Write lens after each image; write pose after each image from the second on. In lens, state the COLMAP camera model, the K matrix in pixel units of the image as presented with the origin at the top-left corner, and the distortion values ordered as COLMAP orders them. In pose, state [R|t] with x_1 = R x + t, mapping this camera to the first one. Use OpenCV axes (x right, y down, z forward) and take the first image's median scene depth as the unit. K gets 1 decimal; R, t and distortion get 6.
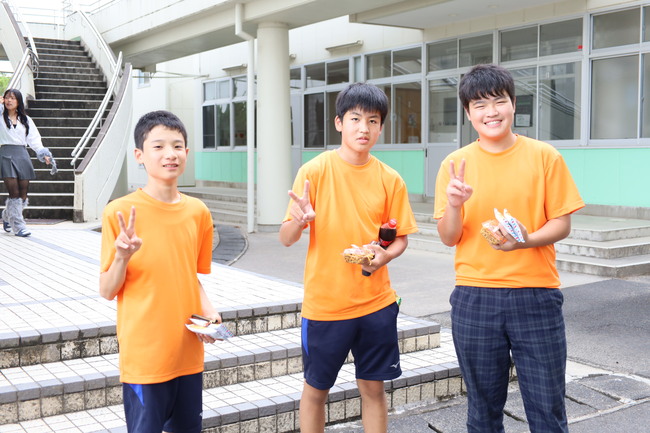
lens RADIAL K [[823.3, 0, 322.7], [0, 823.3, 220.7], [0, 0, 1]] dist [0.015222, 0.000000]
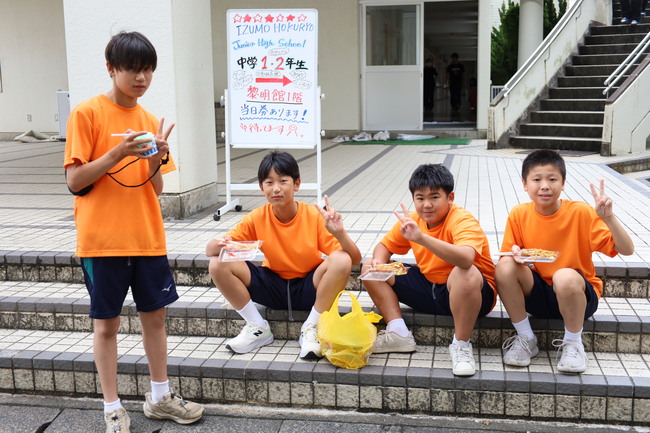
lens RADIAL K [[823.3, 0, 320.7], [0, 823.3, 212.3], [0, 0, 1]] dist [0.015222, 0.000000]
pose [[0.715203, 0.090332, -0.693055, 0.120549], [-0.038290, 0.995188, 0.090198, -0.005610], [0.697867, -0.037973, 0.715220, 0.085790]]
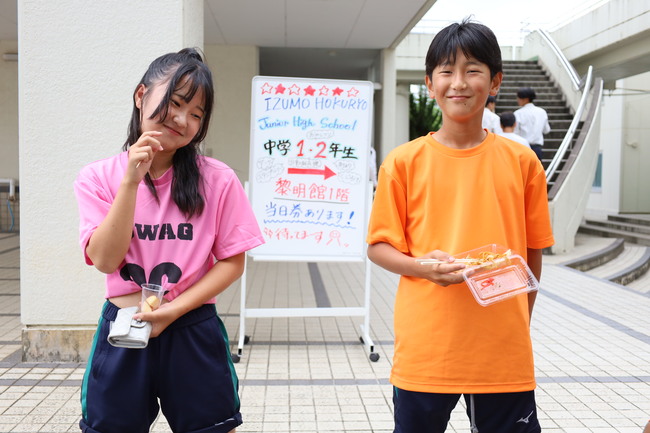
lens RADIAL K [[781.7, 0, 324.1], [0, 781.7, 214.7], [0, 0, 1]] dist [0.042086, 0.000000]
pose [[0.872501, 0.033766, -0.487445, -0.084092], [-0.048046, 0.998703, -0.016820, -0.014176], [0.486245, 0.038095, 0.872992, 0.119686]]
